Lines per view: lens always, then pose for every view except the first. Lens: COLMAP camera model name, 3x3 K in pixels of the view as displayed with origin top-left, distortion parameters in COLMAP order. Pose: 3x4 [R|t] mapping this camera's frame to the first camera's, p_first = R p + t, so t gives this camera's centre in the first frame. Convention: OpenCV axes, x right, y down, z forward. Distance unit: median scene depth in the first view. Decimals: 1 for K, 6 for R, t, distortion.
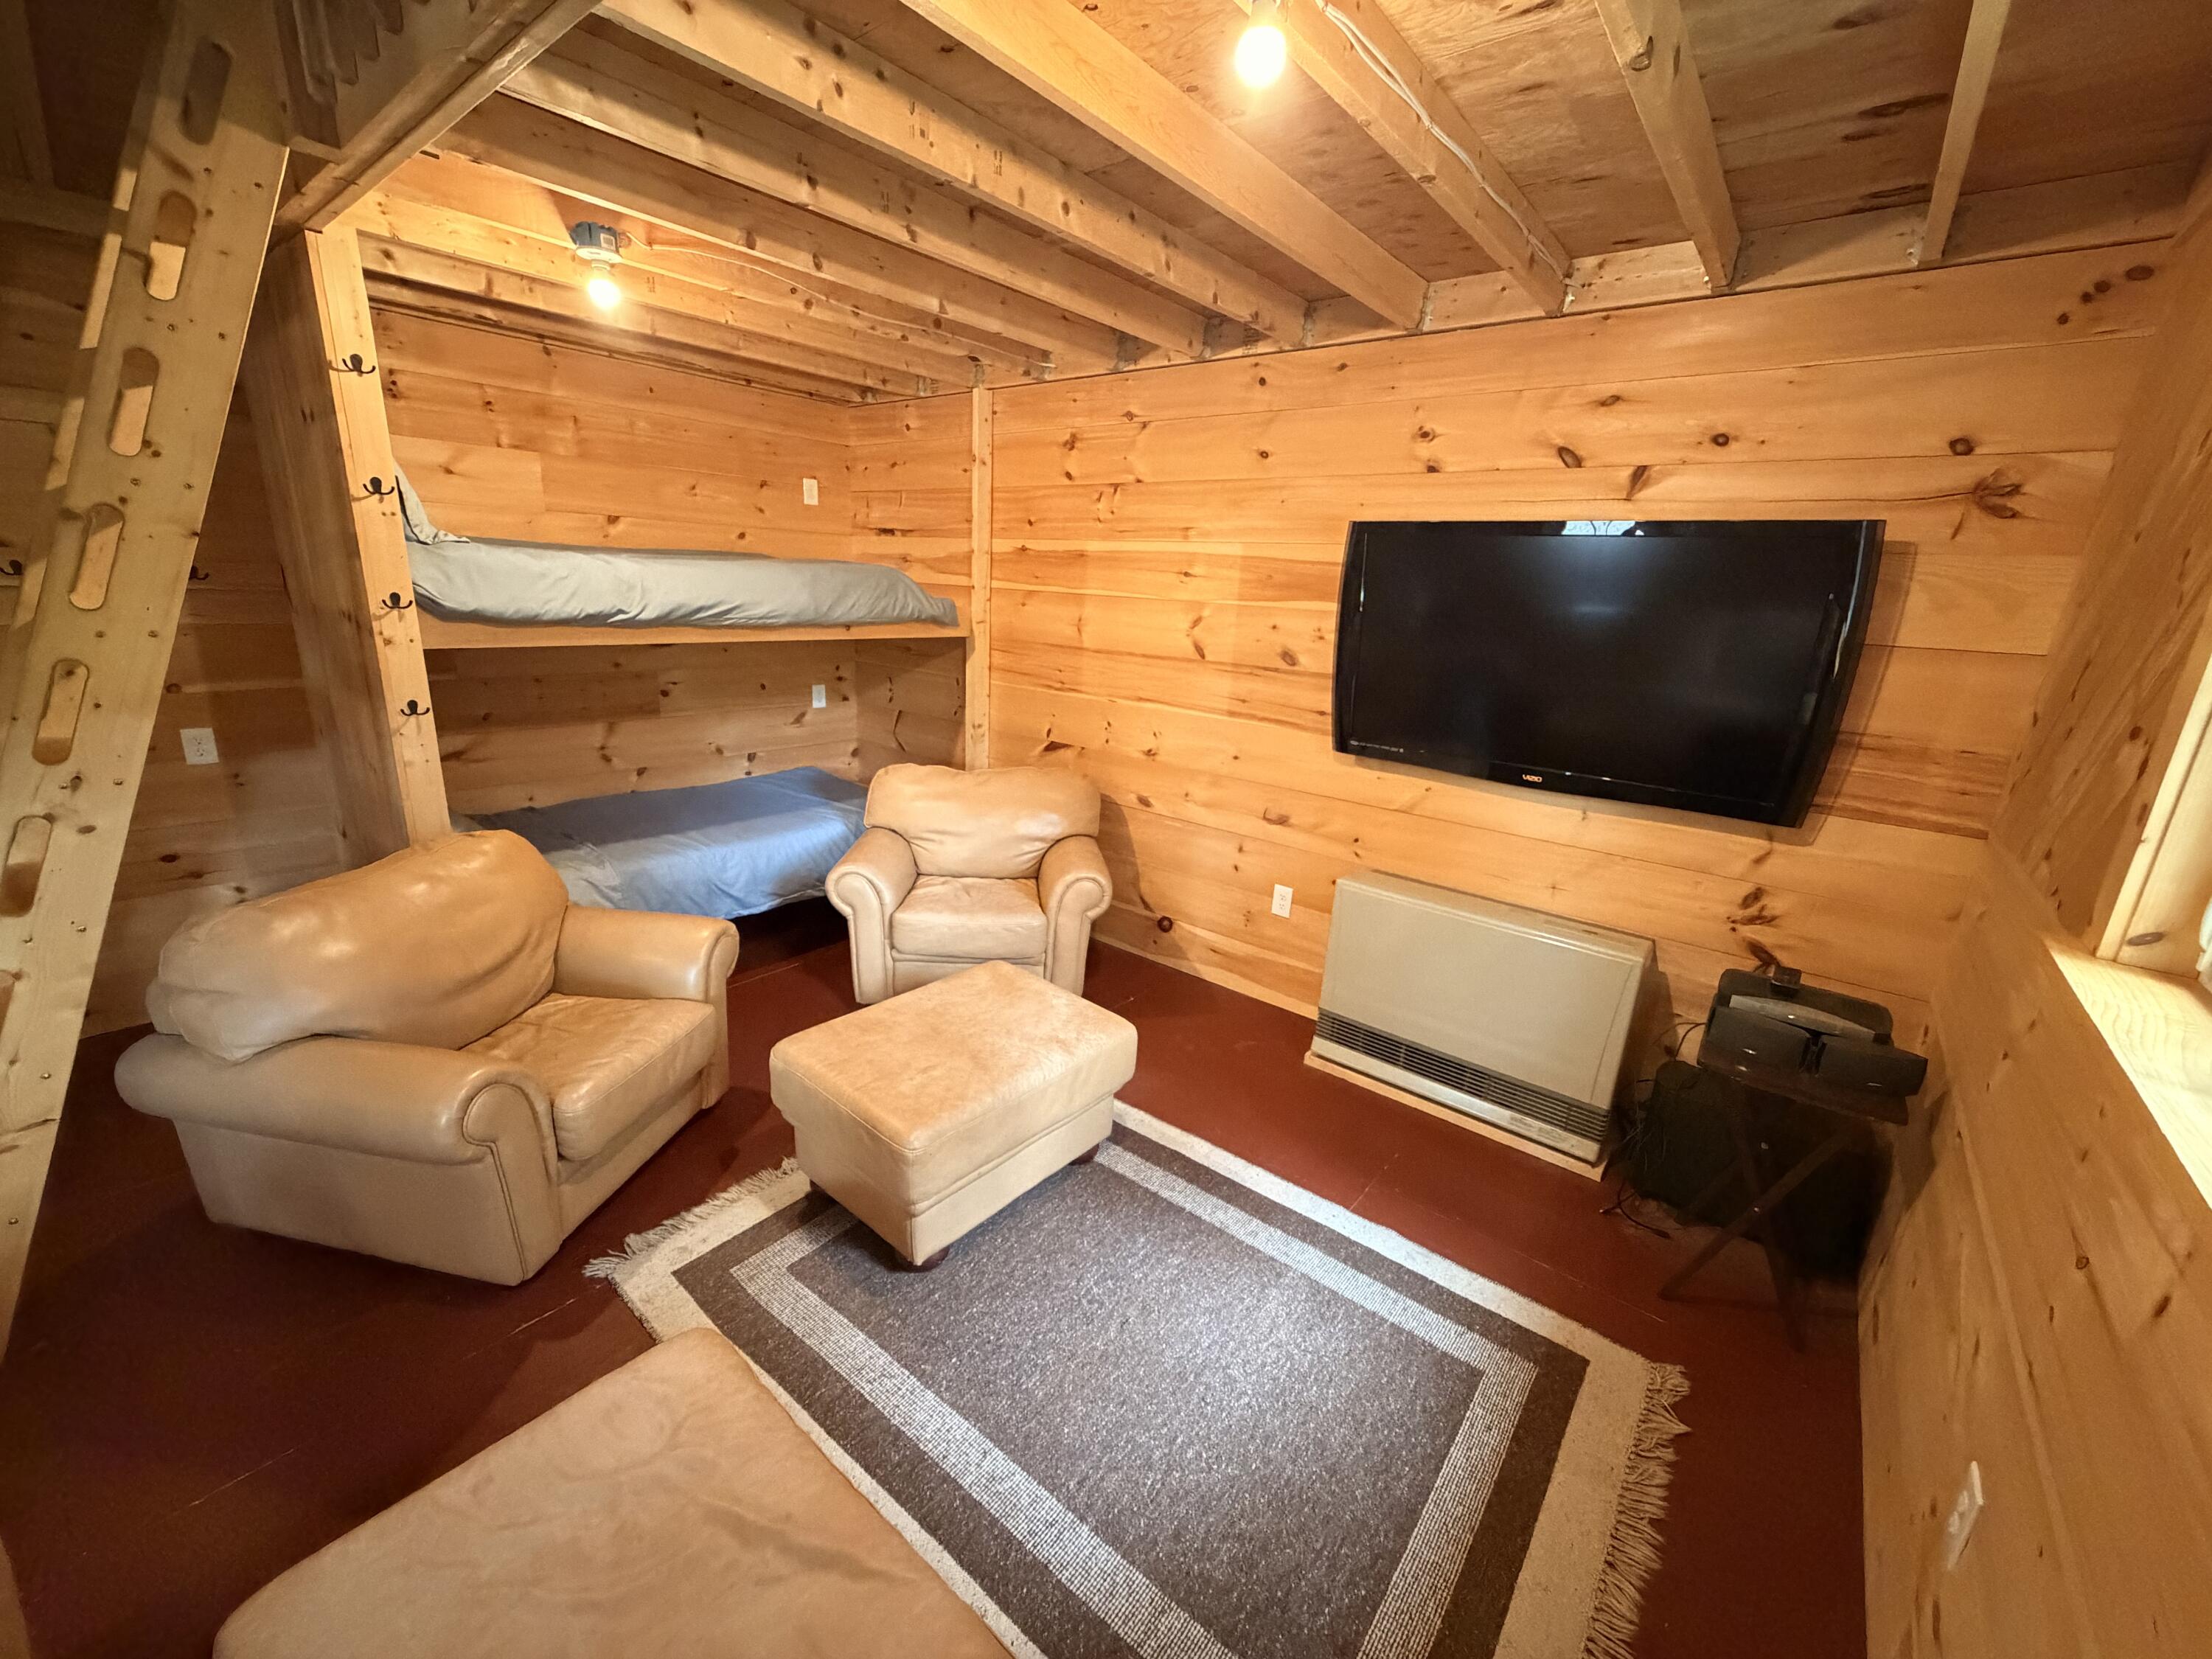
lens RADIAL K [[877.8, 0, 1105.1], [0, 877.8, 830.6], [0, 0, 1]] dist [-0.000566, 0.001095]
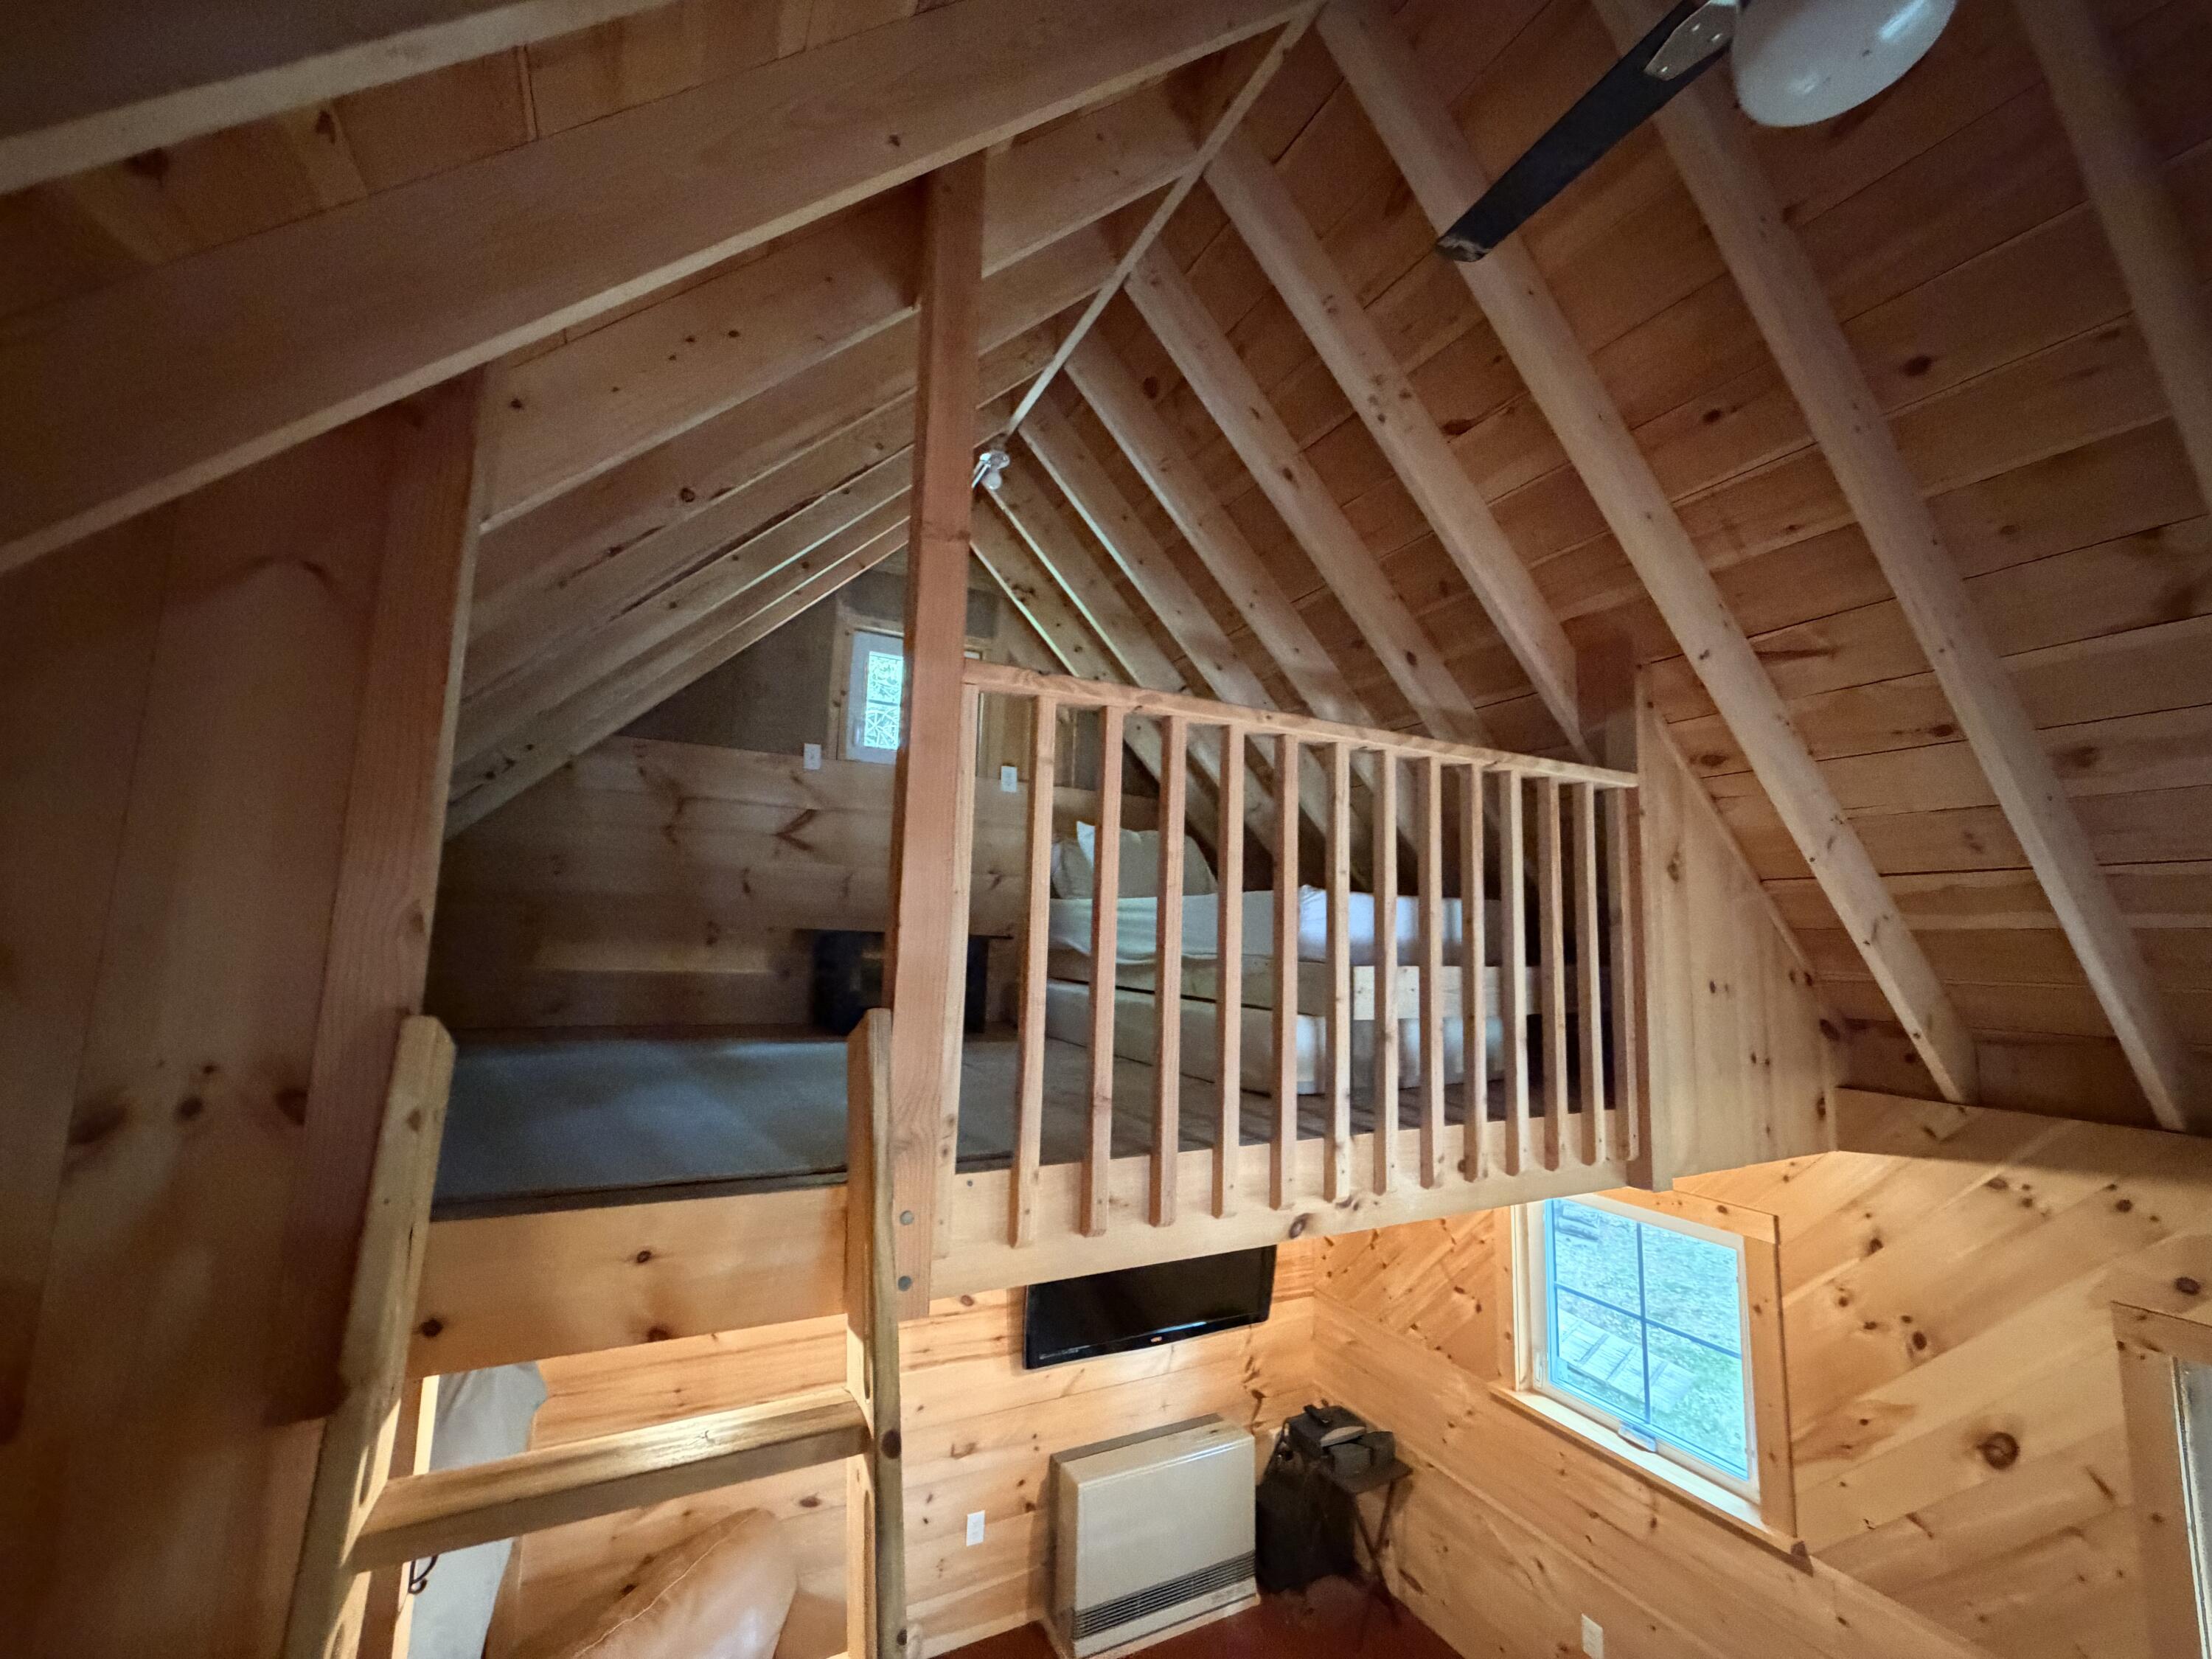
lens RADIAL K [[877.8, 0, 1098.8], [0, 877.8, 830.3], [0, 0, 1]] dist [-0.000566, 0.001095]
pose [[0.407471, 0.079815, 0.909724, -0.909033], [0.241266, 0.951370, -0.191534, -0.569249], [-0.880771, 0.297530, 0.368399, 0.237976]]
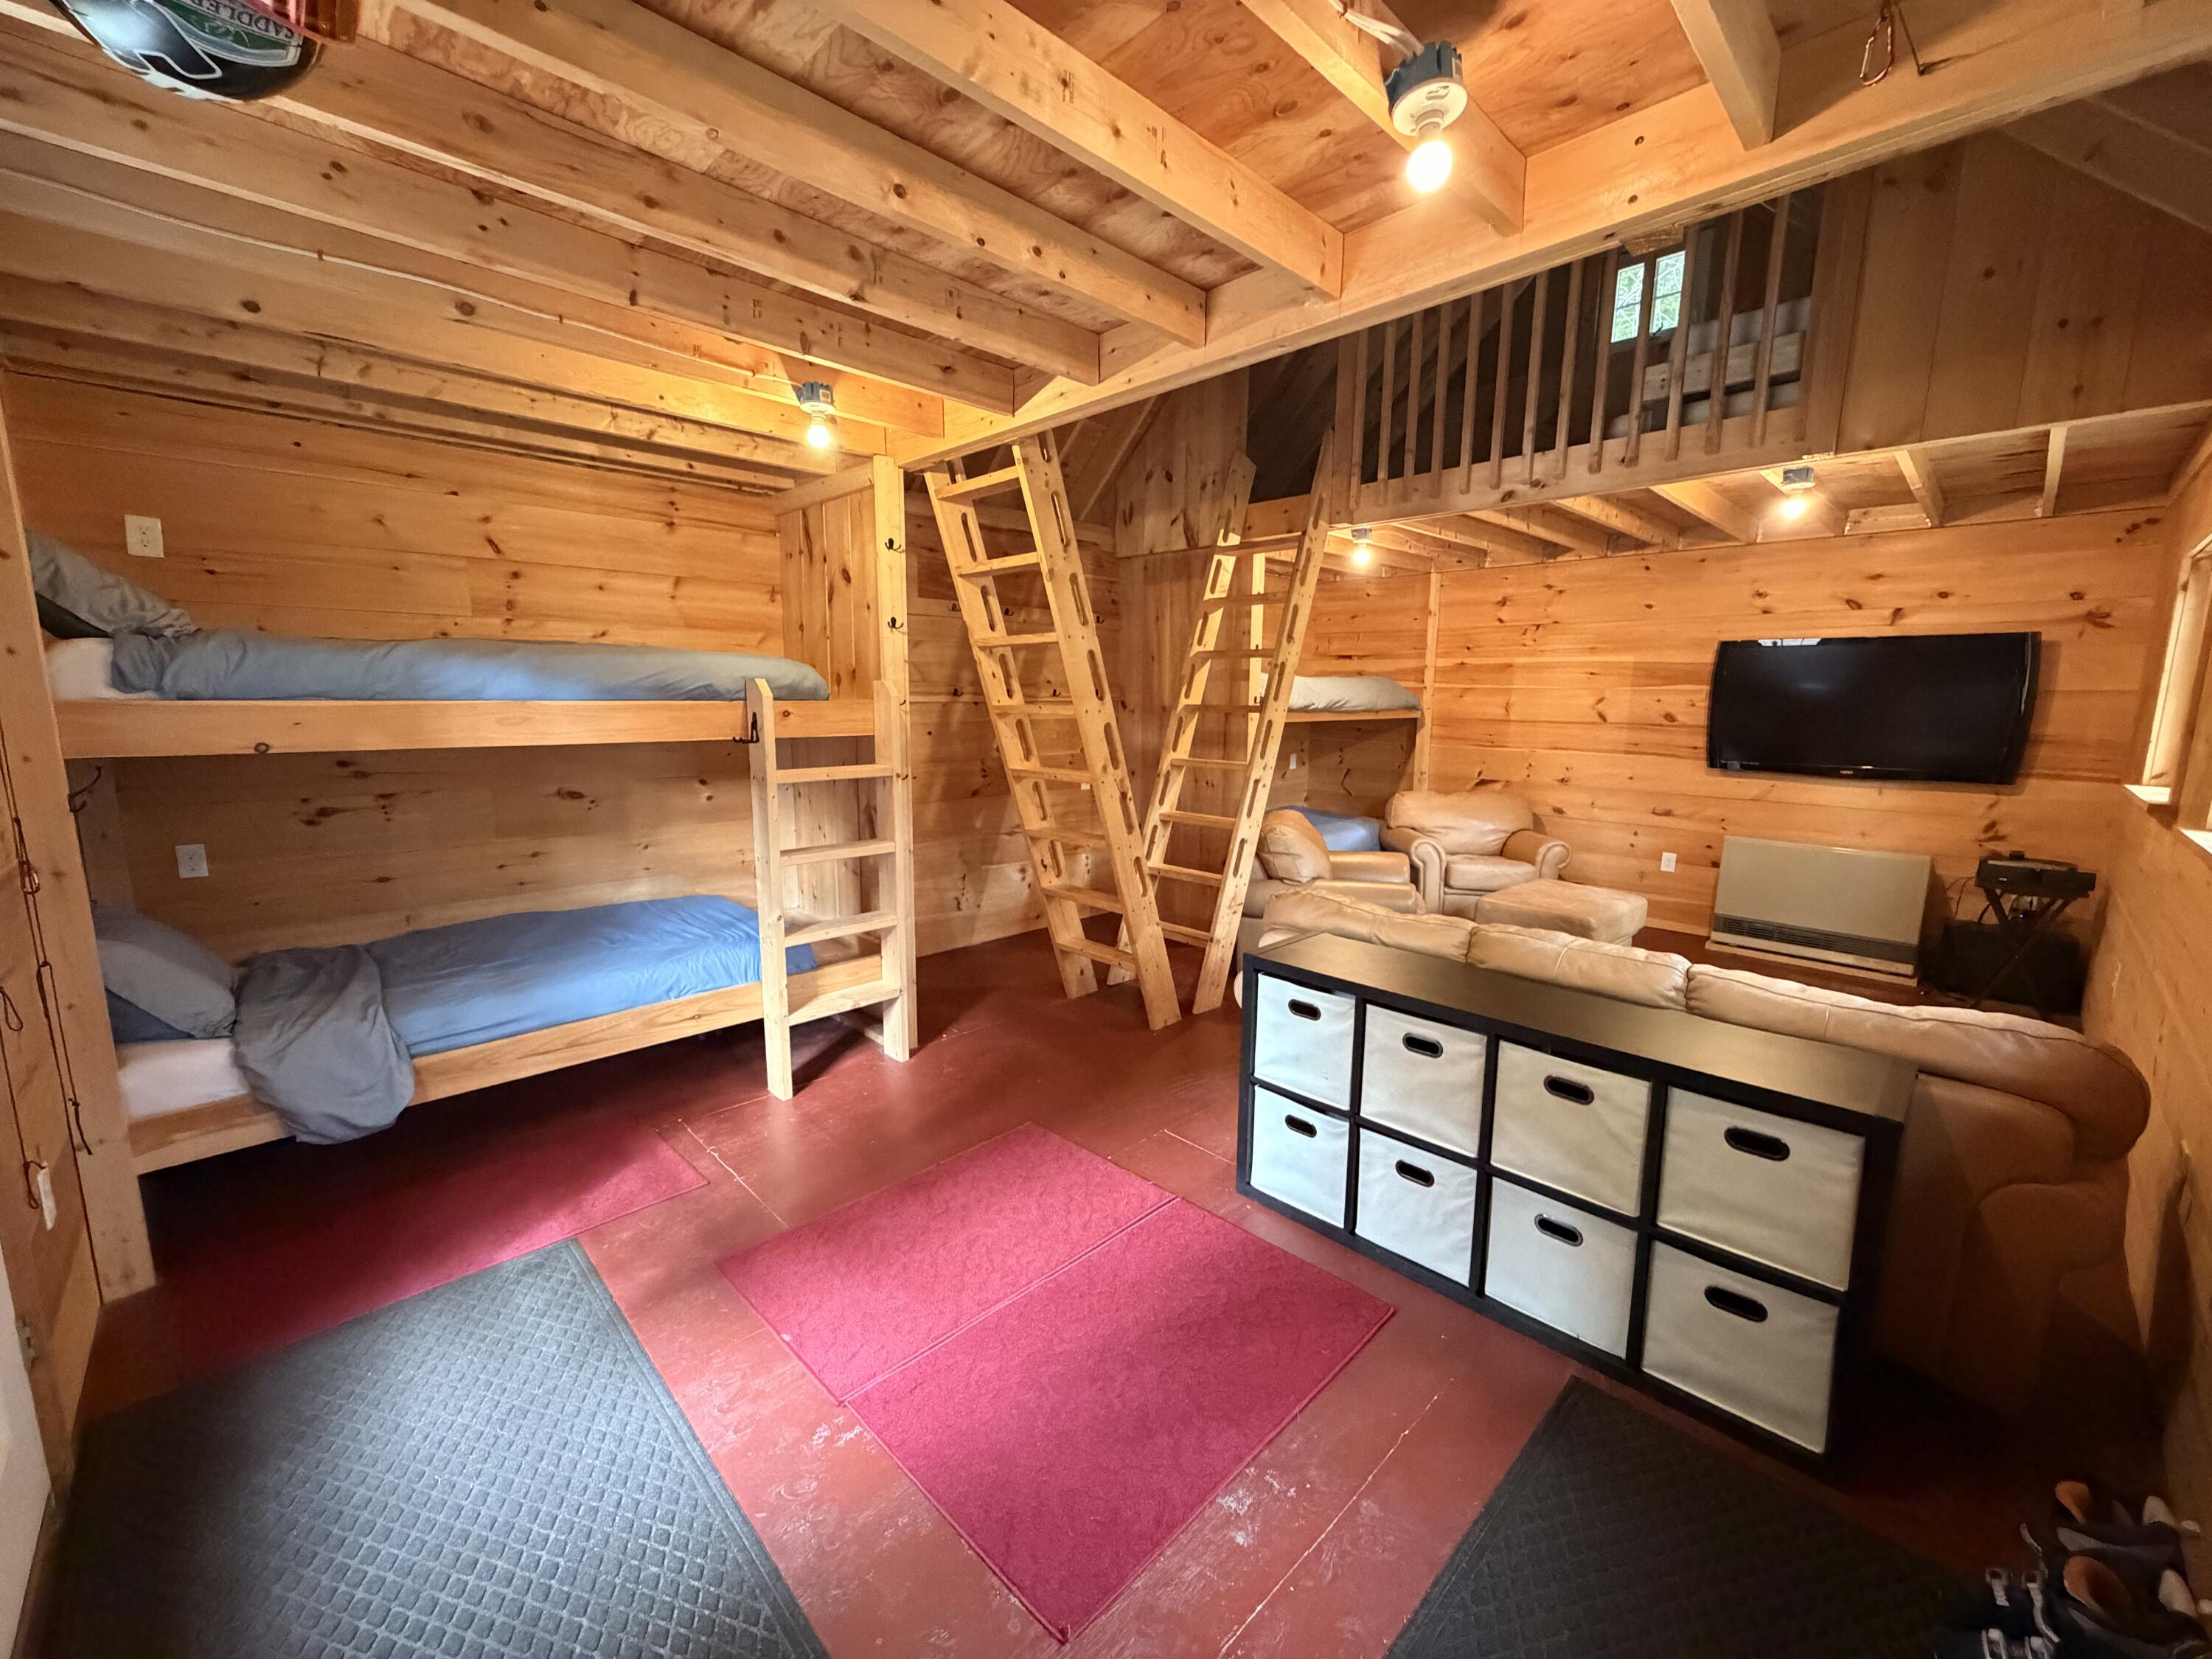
lens RADIAL K [[877.8, 0, 1107.2], [0, 877.8, 831.2], [0, 0, 1]] dist [-0.000566, 0.001095]
pose [[0.992853, -0.021003, -0.117477, -0.750543], [0.006544, 0.992492, -0.122136, 0.248998], [0.119160, 0.120495, 0.985536, -0.879971]]
